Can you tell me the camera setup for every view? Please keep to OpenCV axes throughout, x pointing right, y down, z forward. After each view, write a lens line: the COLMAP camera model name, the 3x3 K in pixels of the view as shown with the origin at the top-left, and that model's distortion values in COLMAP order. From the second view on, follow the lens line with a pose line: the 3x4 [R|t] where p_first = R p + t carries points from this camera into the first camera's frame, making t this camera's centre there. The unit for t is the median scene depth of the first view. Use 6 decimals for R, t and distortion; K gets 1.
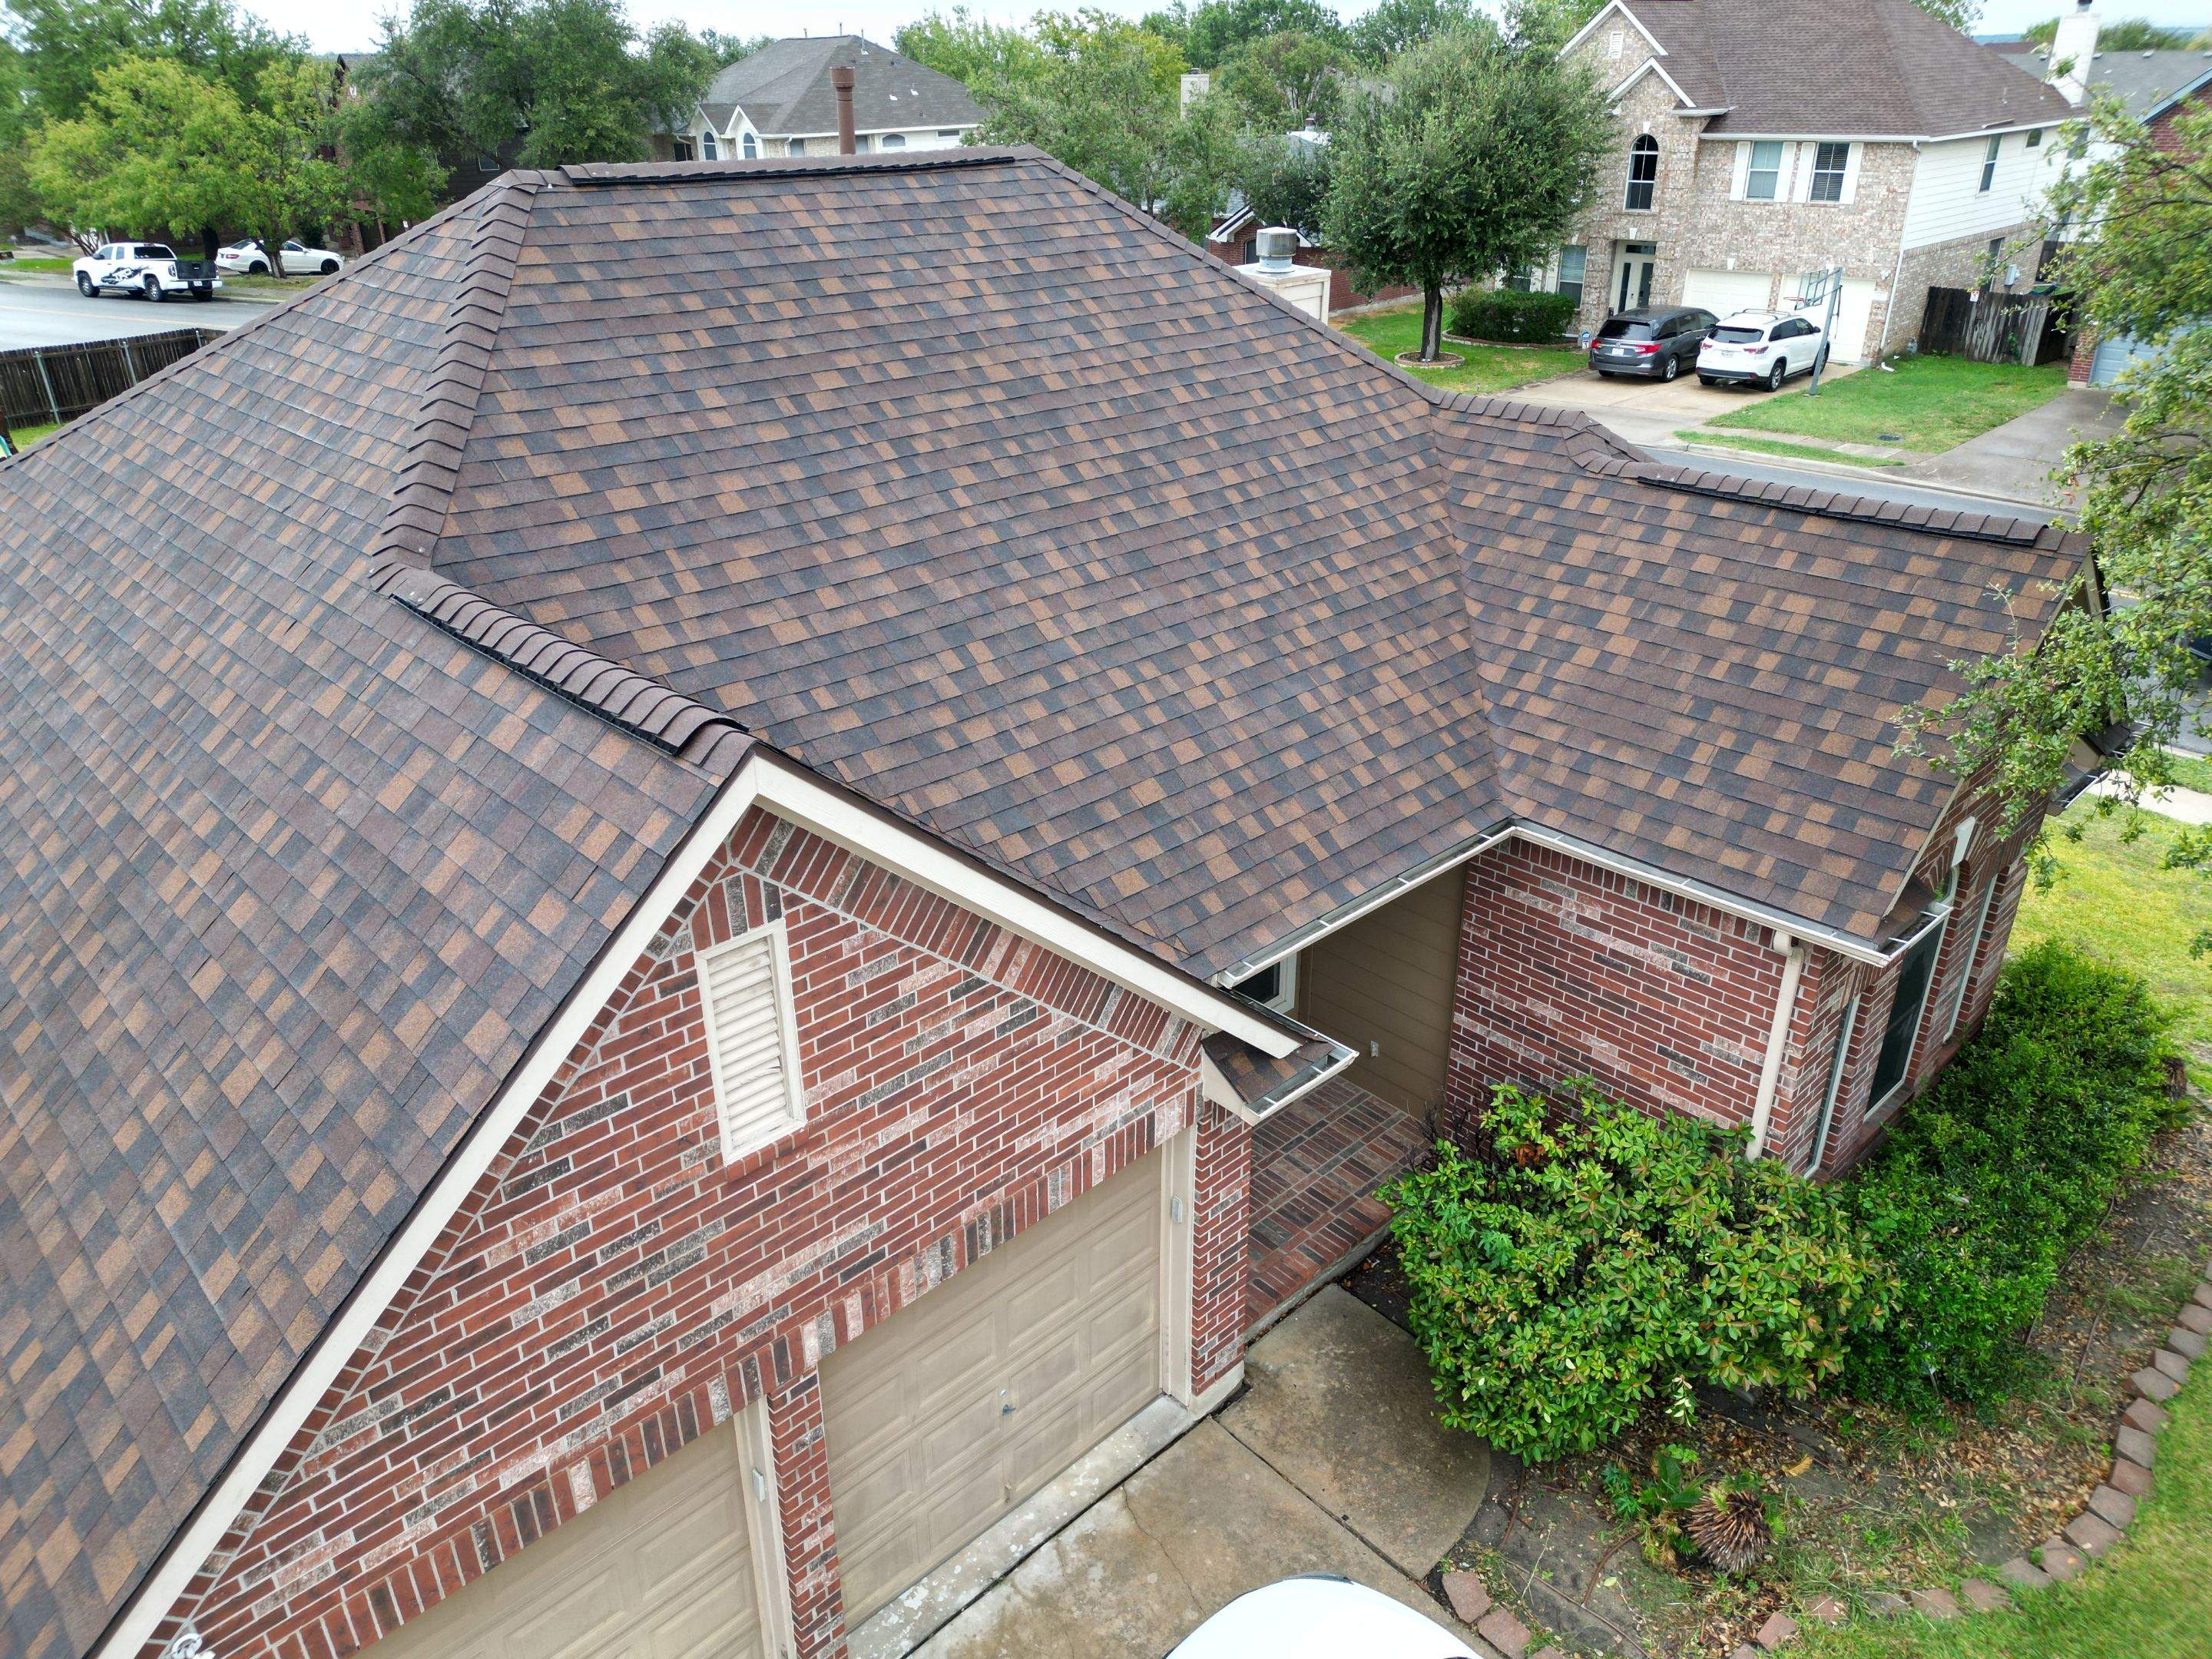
lens RADIAL K [[1540.8, 0, 1102.2], [0, 1540.8, 831.8], [0, 0, 1]] dist [0.080576, -0.080484]
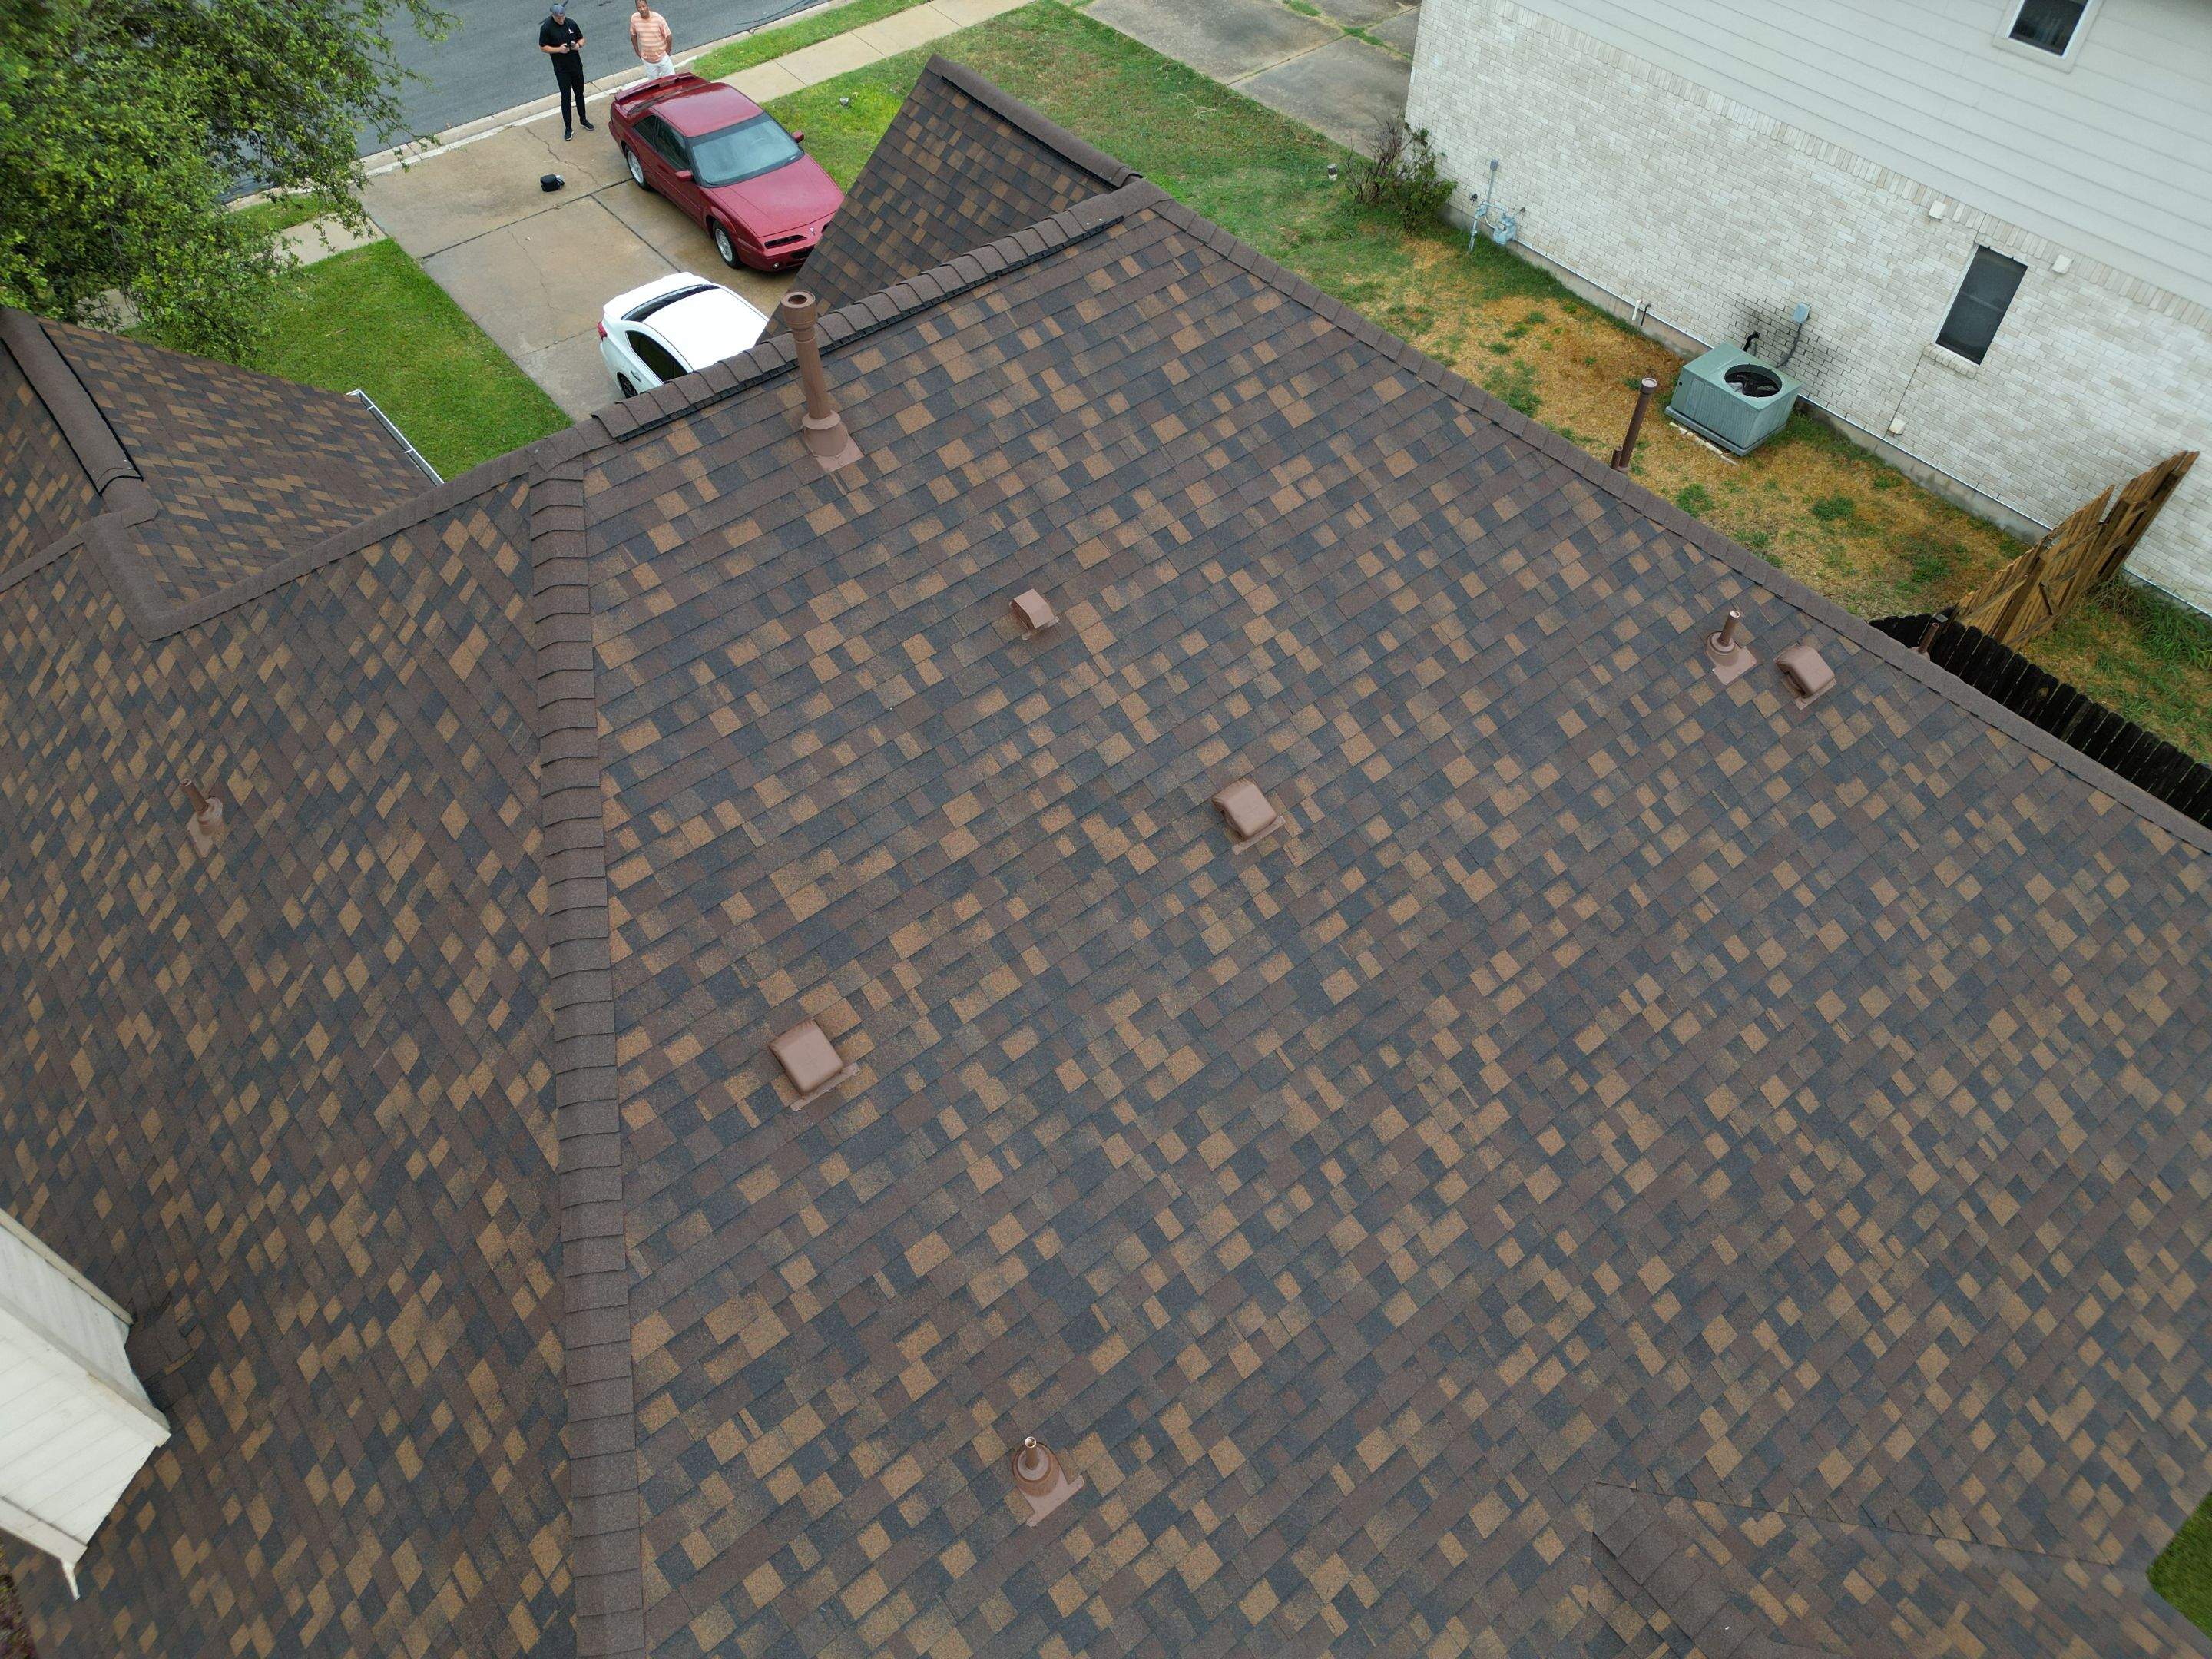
lens RADIAL K [[1540.8, 0, 1100.8], [0, 1540.8, 831.1], [0, 0, 1]] dist [0.080576, -0.080484]
pose [[-0.996183, -0.050010, 0.071539, -0.419533], [0.058204, 0.230183, 0.971405, -1.275882], [-0.065047, 0.971862, -0.226393, 1.578119]]
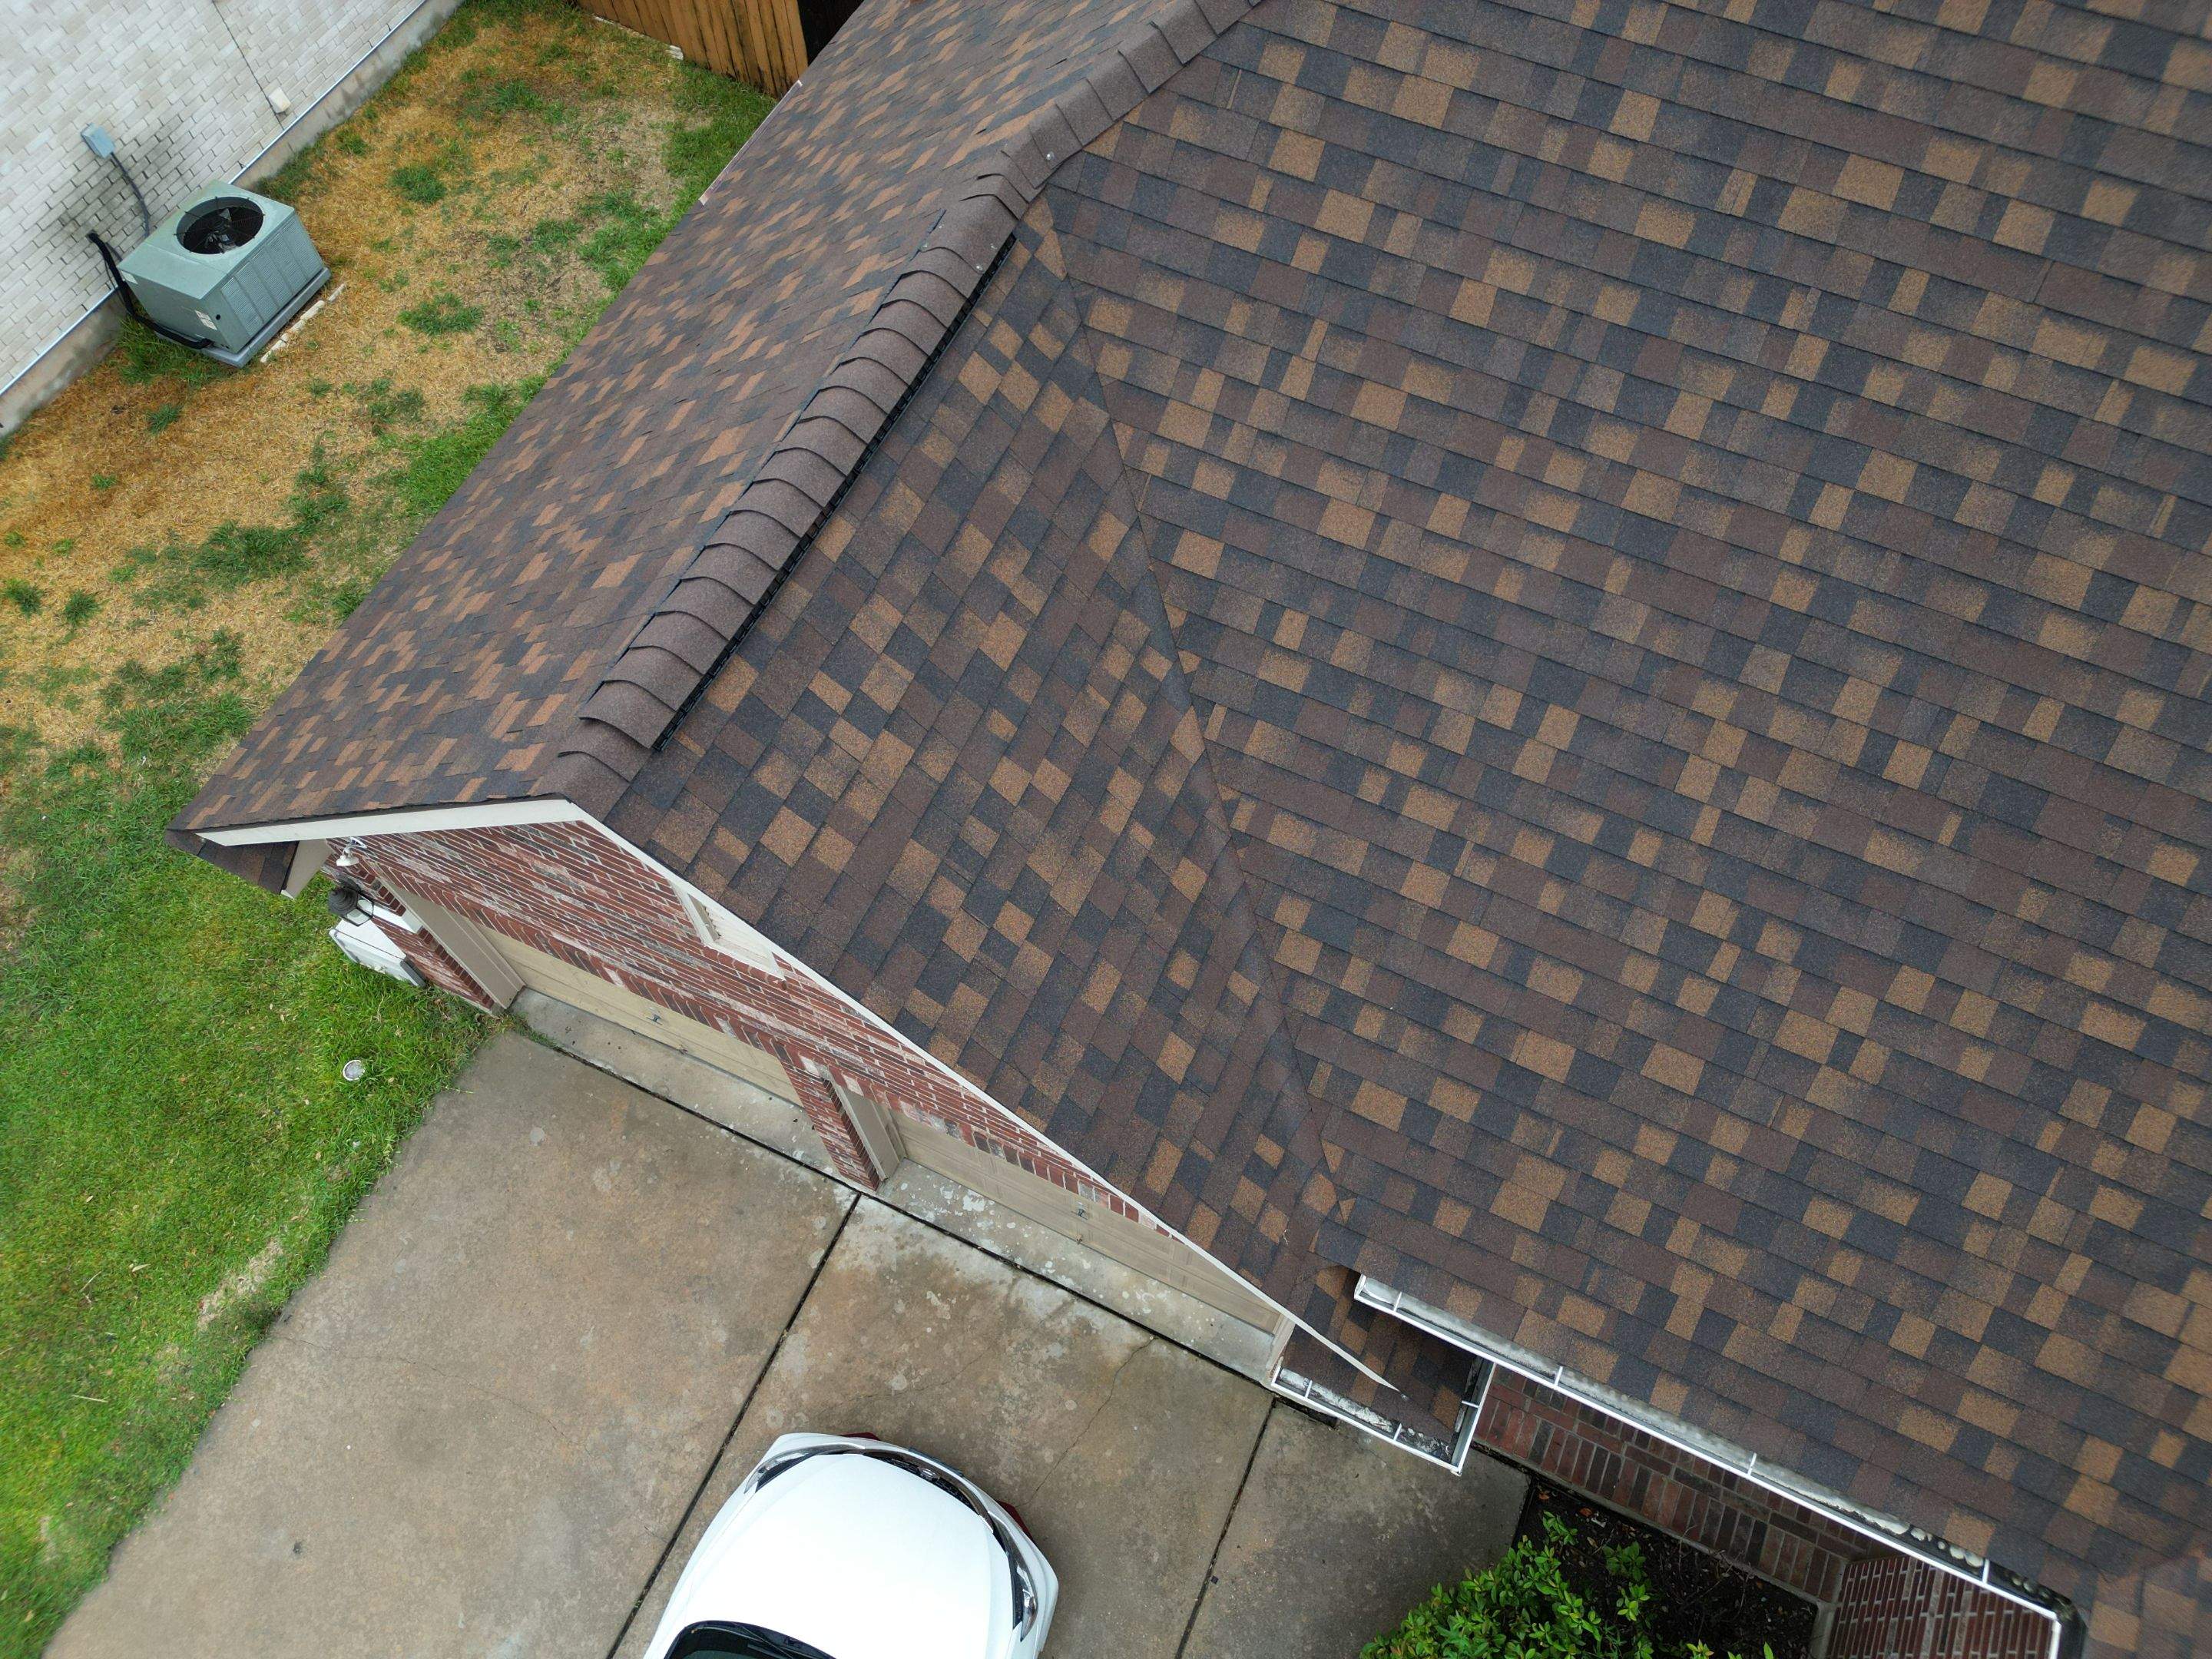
lens RADIAL K [[1540.8, 0, 1102.5], [0, 1540.8, 830.1], [0, 0, 1]] dist [0.080576, -0.080484]
pose [[0.368294, 0.824192, -0.430194, 0.151339], [-0.412315, 0.559522, 0.718979, -0.436960], [0.833280, -0.087420, 0.545896, 0.428741]]
